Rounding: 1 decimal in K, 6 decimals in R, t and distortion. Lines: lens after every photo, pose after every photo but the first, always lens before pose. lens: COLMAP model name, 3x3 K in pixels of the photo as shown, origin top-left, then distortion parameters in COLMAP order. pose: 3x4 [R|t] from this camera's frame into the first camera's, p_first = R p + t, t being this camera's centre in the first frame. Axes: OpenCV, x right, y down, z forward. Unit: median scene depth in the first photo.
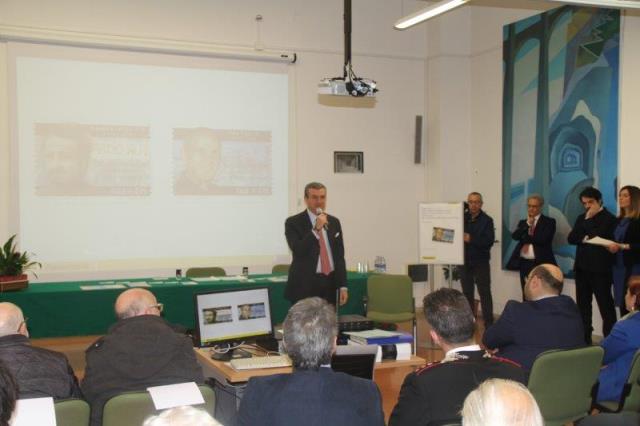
lens RADIAL K [[774.6, 0, 304.5], [0, 774.6, 214.5], [0, 0, 1]] dist [-0.016050, 0.346594]
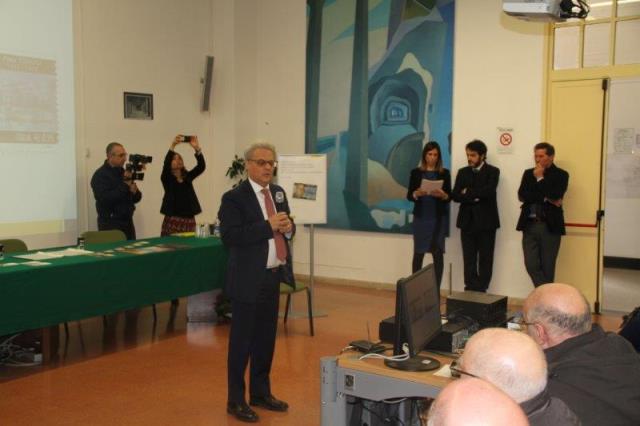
lens RADIAL K [[774.6, 0, 304.5], [0, 774.6, 214.5], [0, 0, 1]] dist [-0.016050, 0.346594]
pose [[0.848043, -0.030828, 0.529030, -0.283080], [-0.000520, 0.998258, 0.059004, 0.000087], [-0.529927, -0.050313, 0.846549, 0.224039]]
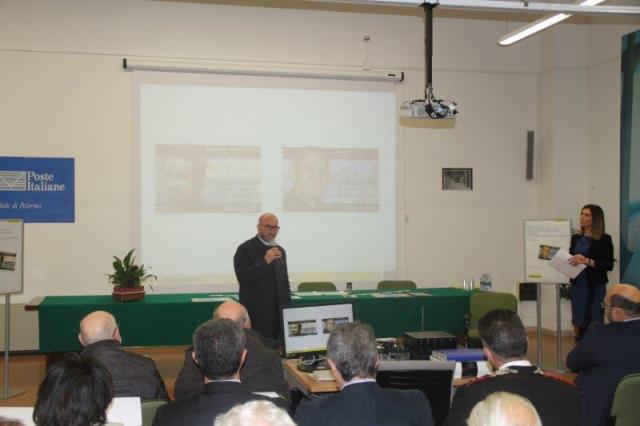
lens RADIAL K [[774.6, 0, 304.5], [0, 774.6, 214.5], [0, 0, 1]] dist [-0.016050, 0.346594]
pose [[0.986736, 0.001280, -0.162327, 0.029916], [-0.004492, 0.999801, -0.019426, -0.001745], [0.162270, 0.019898, 0.986546, -0.019001]]
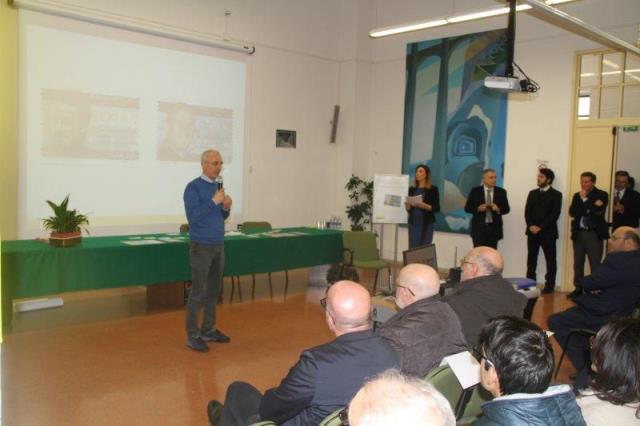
lens RADIAL K [[598.2, 0, 307.8], [0, 598.2, 211.5], [0, 0, 1]] dist [-0.072449, 0.017327]
pose [[0.937768, 0.013447, 0.347002, -0.285239], [-0.031833, 0.998371, 0.047340, 0.001808], [-0.345800, -0.055440, 0.936669, 0.105158]]
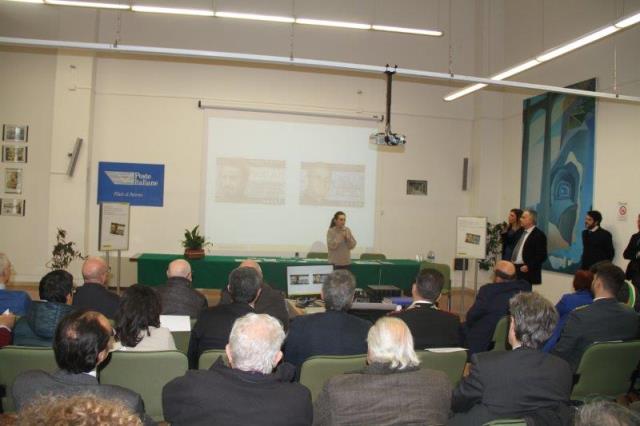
lens RADIAL K [[524.8, 0, 308.1], [0, 524.8, 213.7], [0, 0, 1]] dist [-0.155902, 0.087771]
pose [[0.981156, 0.041471, -0.188716, 0.051287], [-0.043981, 0.998991, -0.009126, 0.001482], [0.188147, 0.017254, 0.981989, -0.032180]]
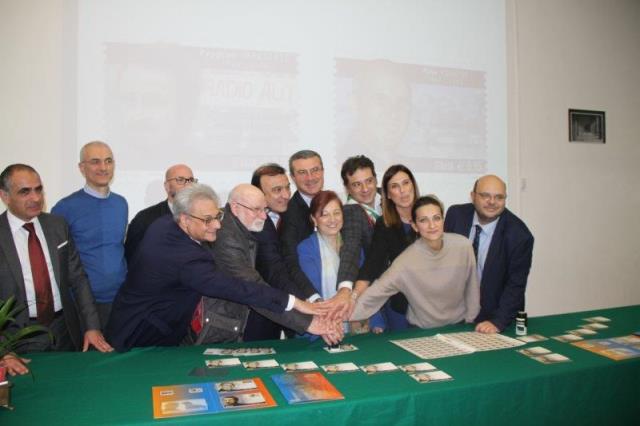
lens RADIAL K [[524.8, 0, 308.1], [0, 524.8, 213.7], [0, 0, 1]] dist [-0.155902, 0.087771]
pose [[0.994537, 0.004969, -0.104264, -0.160934], [-0.003394, 0.999877, 0.015282, 0.001835], [0.104327, -0.014844, 0.994432, 0.649480]]
